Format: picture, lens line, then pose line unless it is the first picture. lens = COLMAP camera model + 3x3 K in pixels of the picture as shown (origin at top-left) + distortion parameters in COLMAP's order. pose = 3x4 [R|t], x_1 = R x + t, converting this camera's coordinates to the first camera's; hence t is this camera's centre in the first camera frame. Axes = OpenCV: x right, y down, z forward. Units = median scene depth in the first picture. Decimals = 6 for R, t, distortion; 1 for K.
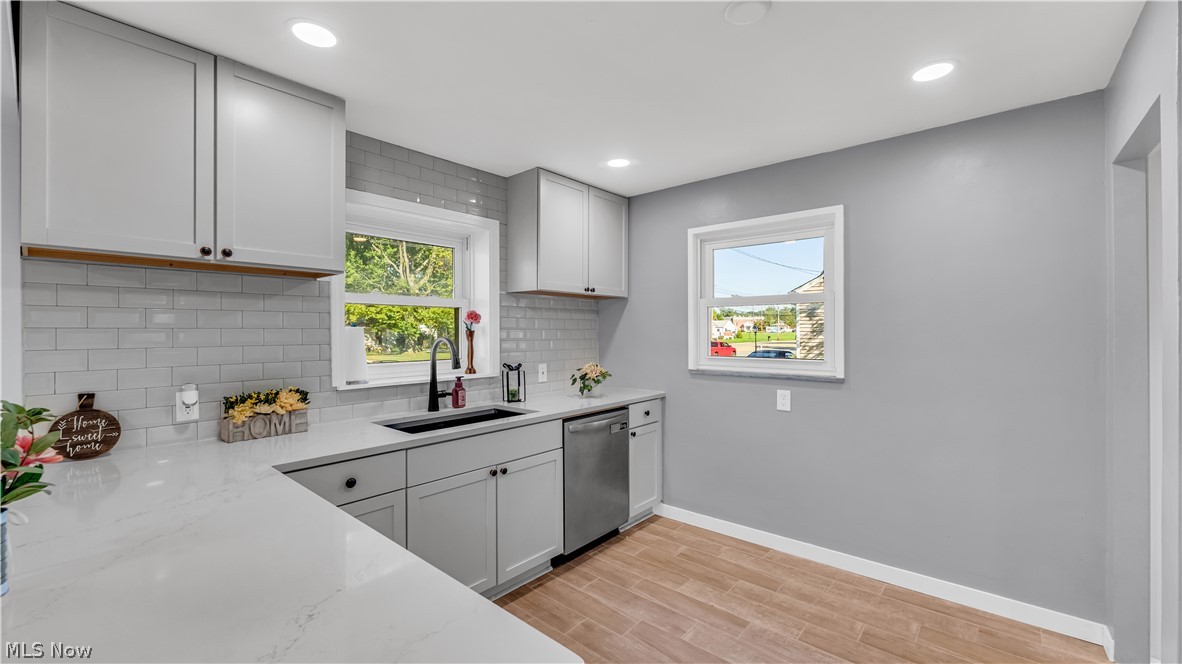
lens RADIAL K [[479.1, 0, 597.1], [0, 479.1, 329.5], [0, 0, 1]] dist [0.000618, -0.000005]
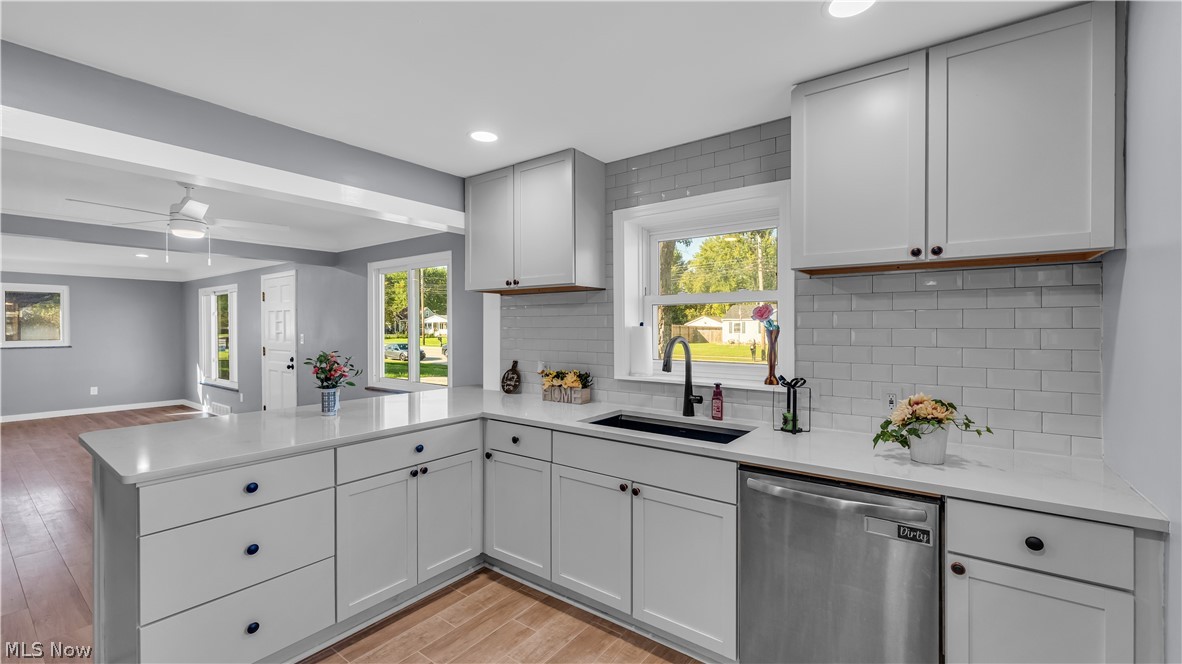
lens RADIAL K [[479.1, 0, 597.1], [0, 479.1, 329.5], [0, 0, 1]] dist [0.000618, -0.000005]
pose [[0.065769, 0.004781, -0.997823, 0.586324], [0.000890, 0.999988, 0.004850, -0.003142], [0.997834, -0.001207, 0.065764, 0.765812]]
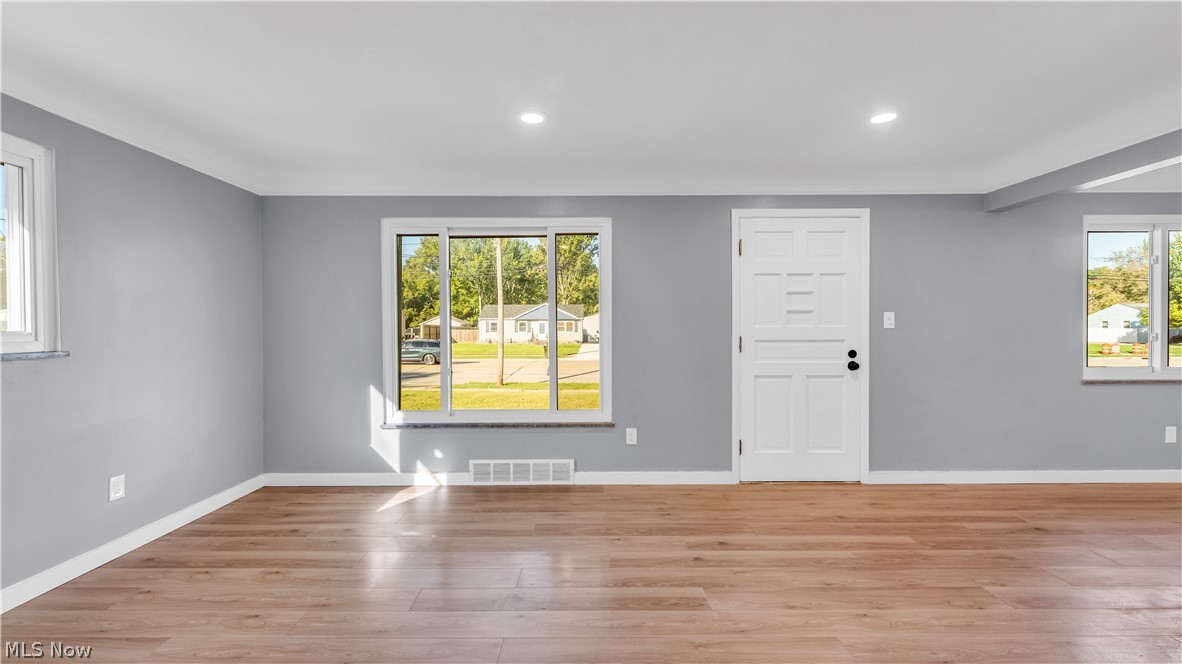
lens RADIAL K [[470.1, 0, 591.0], [0, 470.1, 332.0], [0, 0, 1]] dist [-0.000082, -0.000019]
pose [[0.639759, 0.004167, -0.768564, 0.530123], [0.005458, 0.999935, 0.009965, -0.000947], [0.768556, -0.010570, 0.639695, 0.679958]]
